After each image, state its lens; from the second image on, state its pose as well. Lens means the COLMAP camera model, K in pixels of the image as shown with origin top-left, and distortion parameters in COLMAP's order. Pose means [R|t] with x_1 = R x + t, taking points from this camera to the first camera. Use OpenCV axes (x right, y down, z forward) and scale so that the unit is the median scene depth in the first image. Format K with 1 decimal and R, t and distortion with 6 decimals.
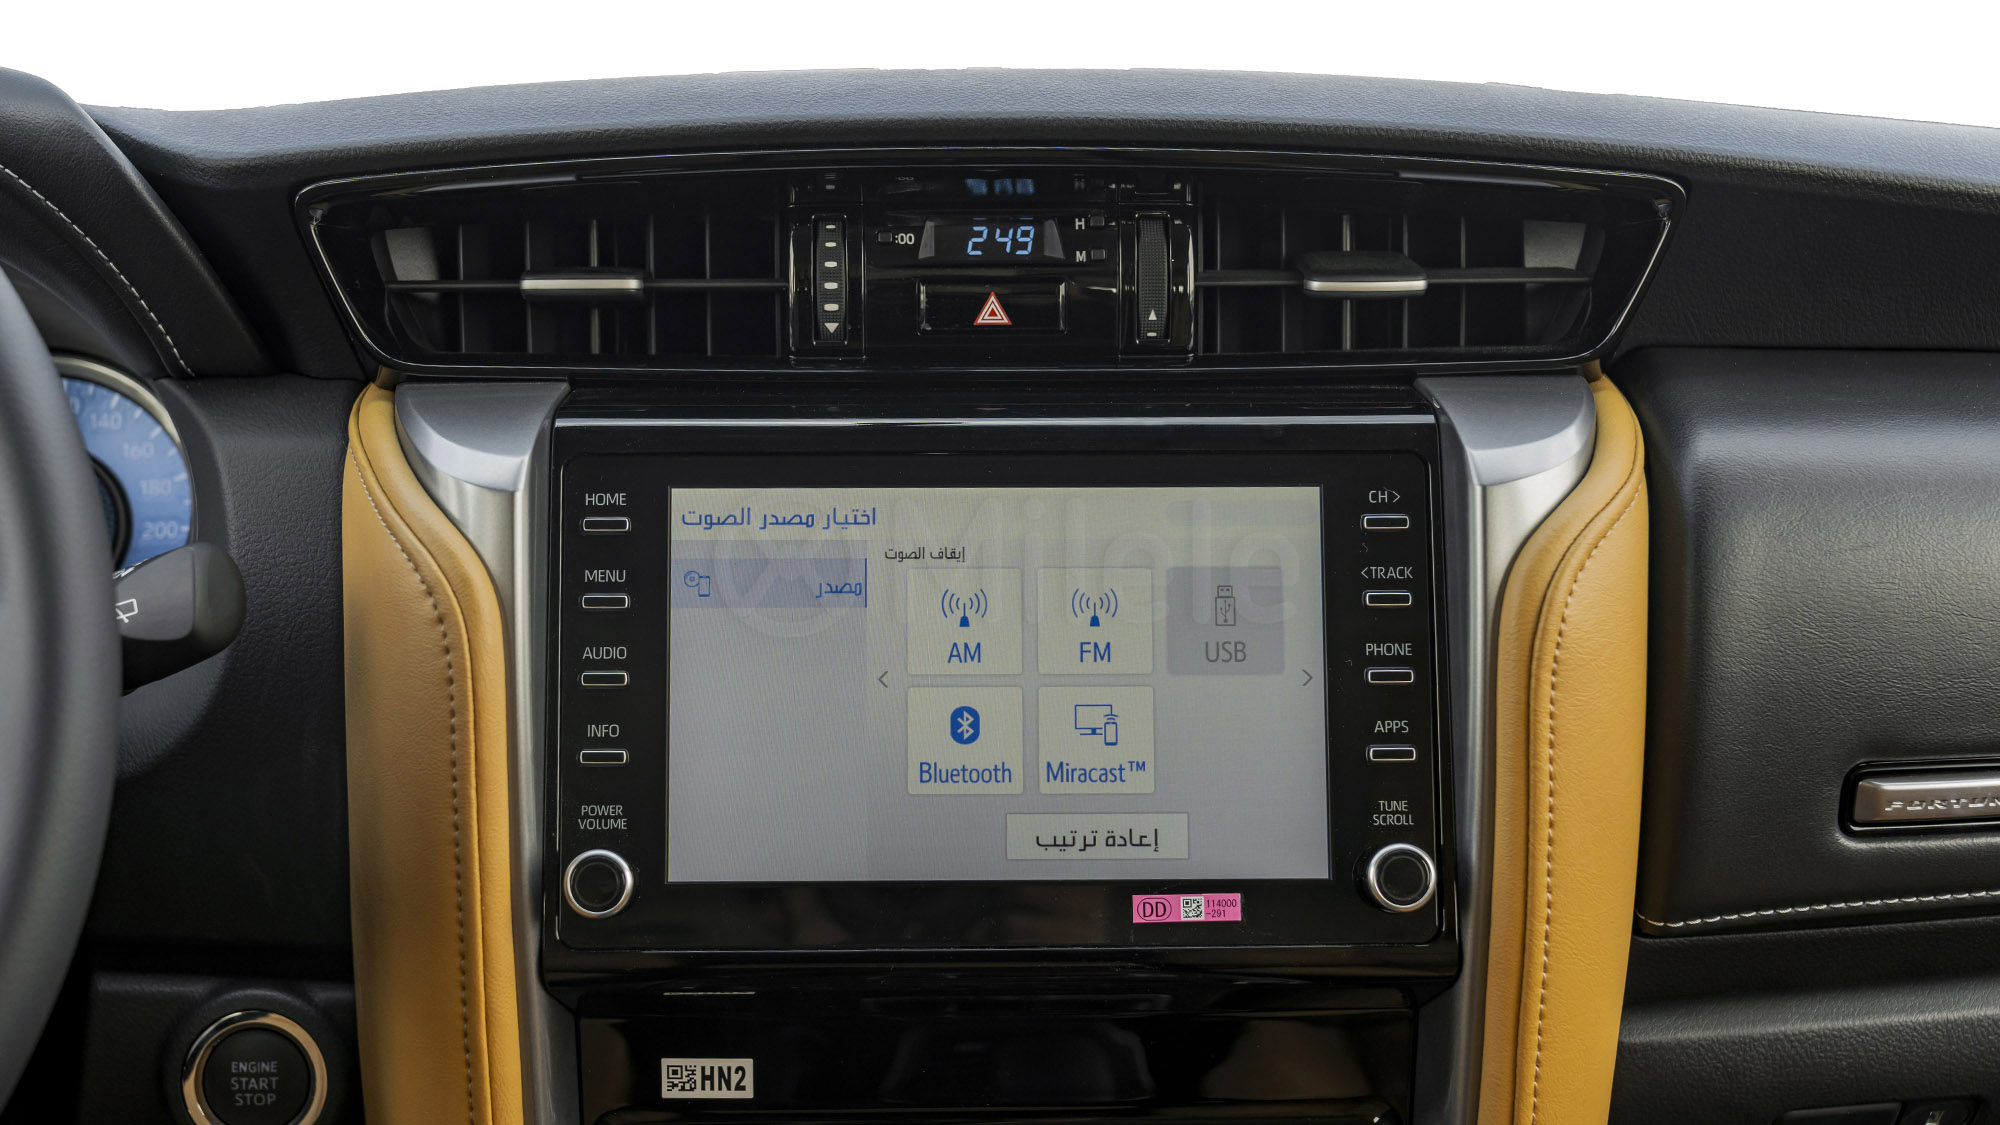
lens RADIAL K [[2701.4, 0, 948.7], [0, 2701.4, 534.9], [0, 0, 1]] dist [0.010641, 0.009677]
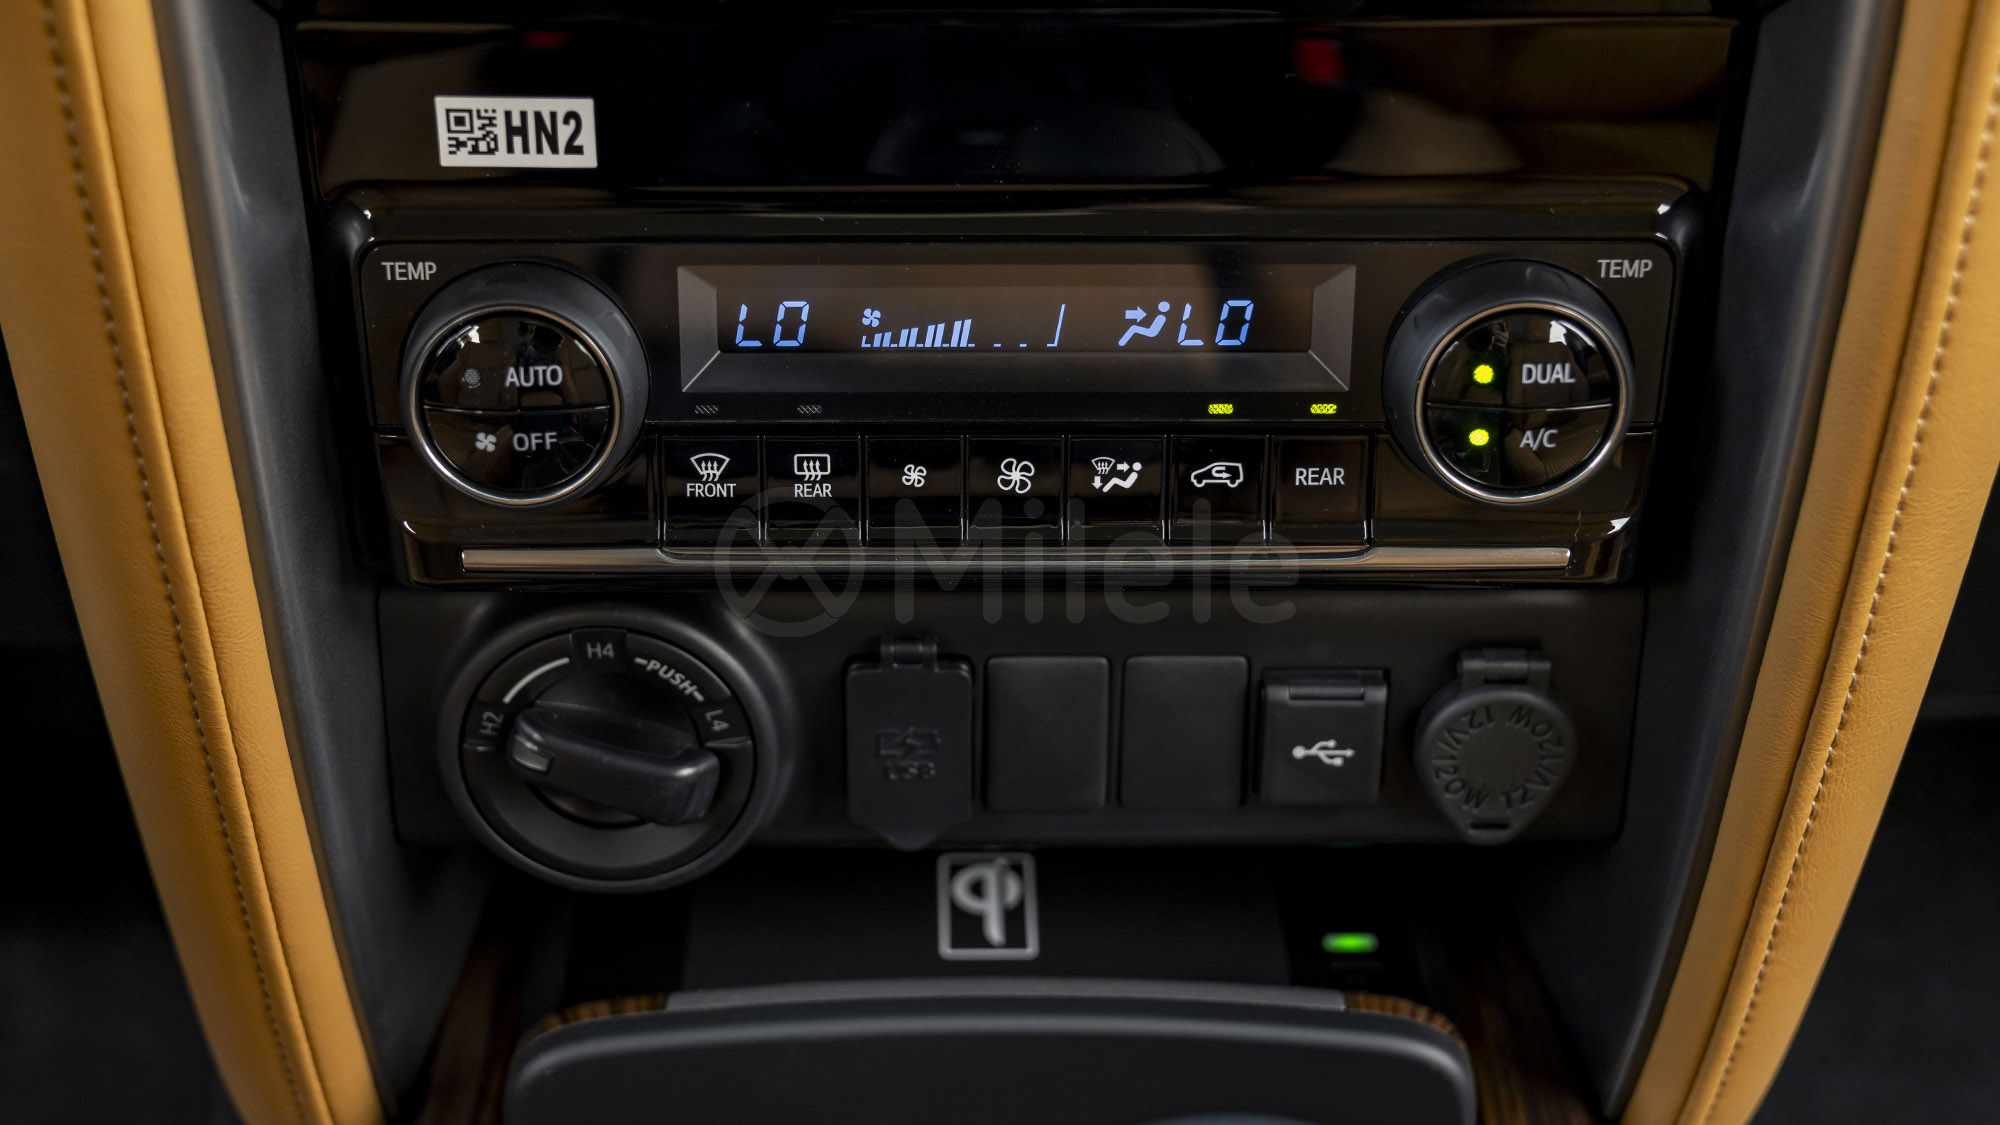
lens RADIAL K [[2795.3, 0, 918.8], [0, 2795.3, 559.8], [0, 0, 1]] dist [0.034308, 0.073464]
pose [[0.999853, 0.006371, -0.015929, 0.007293], [-0.001545, 0.958155, 0.286245, 0.119825], [0.017086, -0.286178, 0.958024, 0.410036]]
